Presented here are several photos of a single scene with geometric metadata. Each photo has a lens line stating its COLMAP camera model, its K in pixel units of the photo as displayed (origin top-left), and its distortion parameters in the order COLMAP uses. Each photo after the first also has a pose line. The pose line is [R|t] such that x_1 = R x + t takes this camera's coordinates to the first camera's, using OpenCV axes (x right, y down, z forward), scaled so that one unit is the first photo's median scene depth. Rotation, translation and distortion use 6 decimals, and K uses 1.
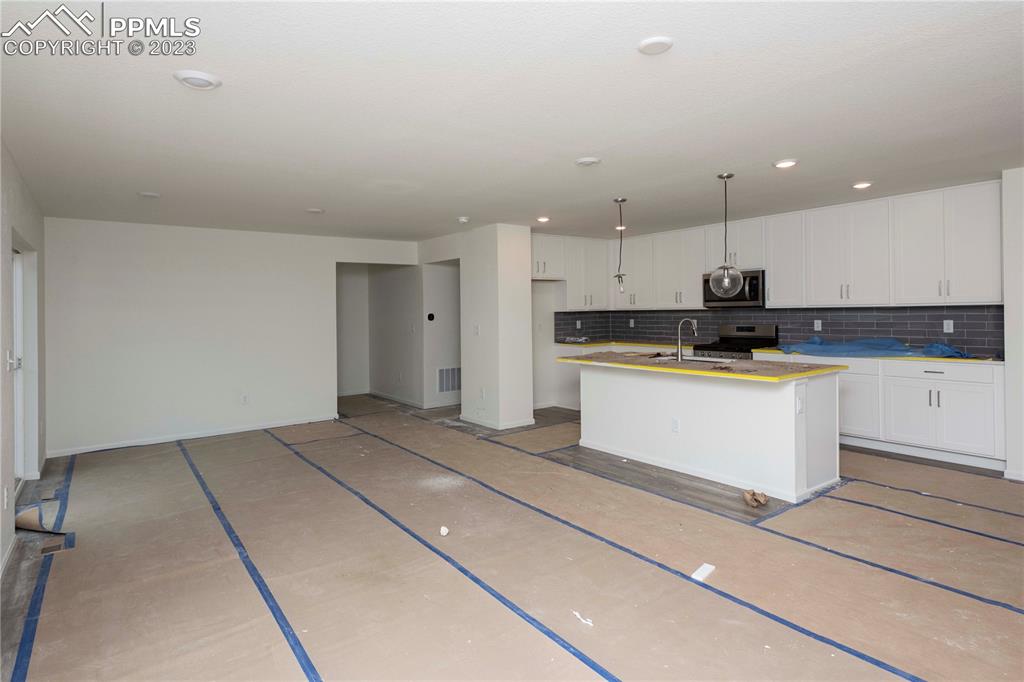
lens RADIAL K [[561.0, 0, 514.1], [0, 561.0, 315.3], [0, 0, 1]] dist [-0.018280, -0.000291]
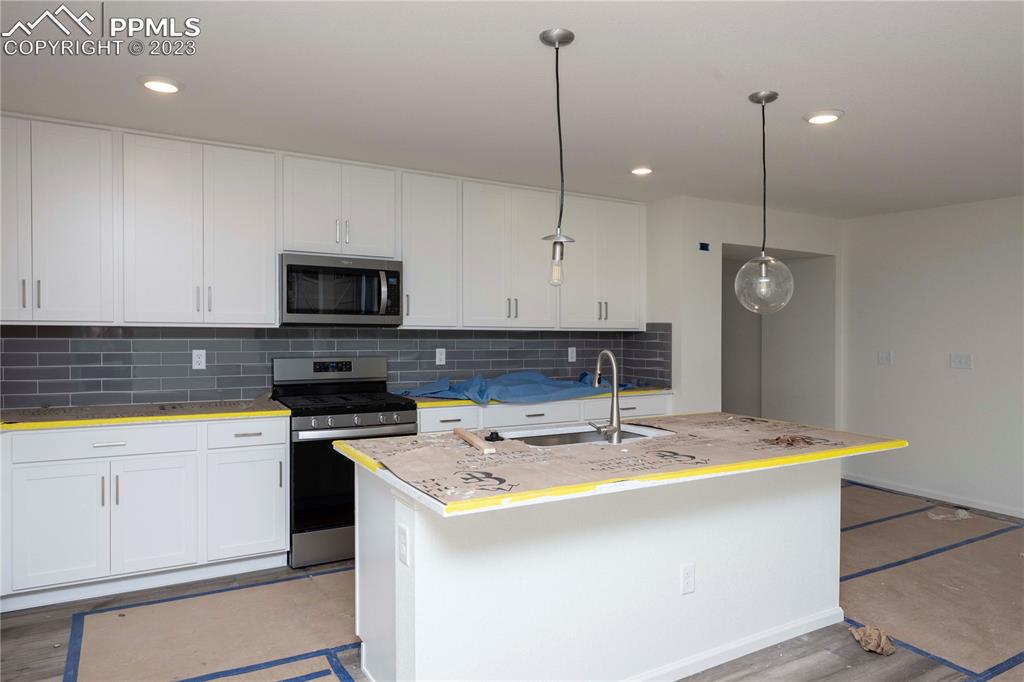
lens RADIAL K [[655.7, 0, 452.4], [0, 655.7, 340.7], [0, 0, 1]] dist [-0.025576, -0.000532]
pose [[0.116249, -0.005125, 0.993207, -0.213358], [-0.007956, 0.999950, 0.006091, -0.005368], [-0.993188, -0.008610, 0.116203, 0.876885]]
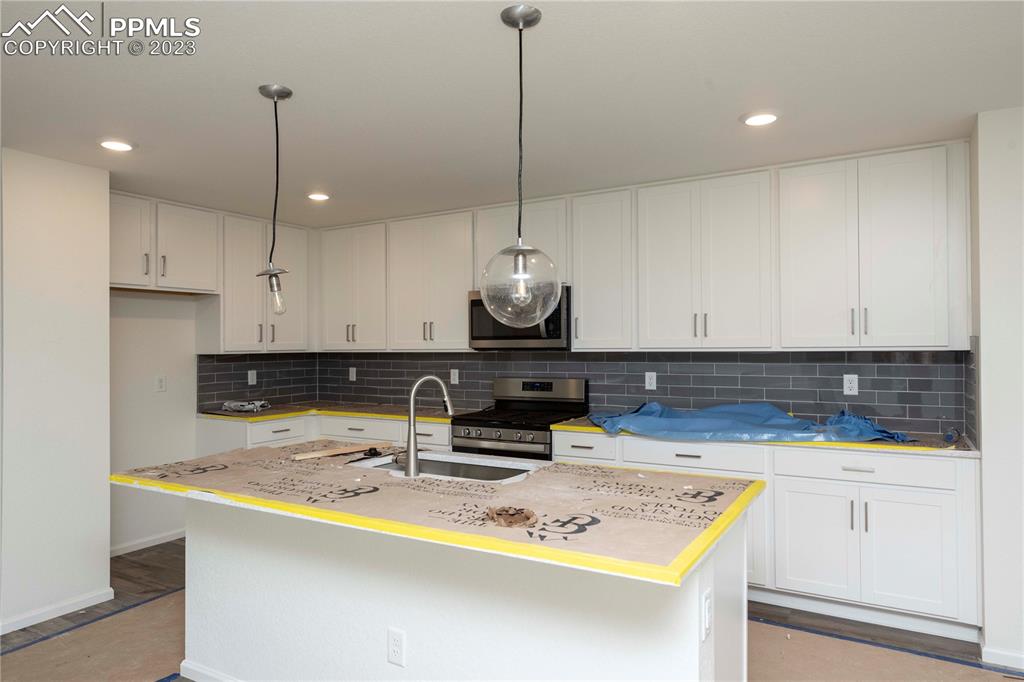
lens RADIAL K [[646.3, 0, 536.9], [0, 646.3, 354.8], [0, 0, 1]] dist [0.060686, -0.000664]
pose [[0.910610, 0.006530, 0.413215, 0.140641], [-0.005950, 0.999979, -0.002692, -0.007496], [-0.413223, -0.000007, 0.910630, 0.405687]]
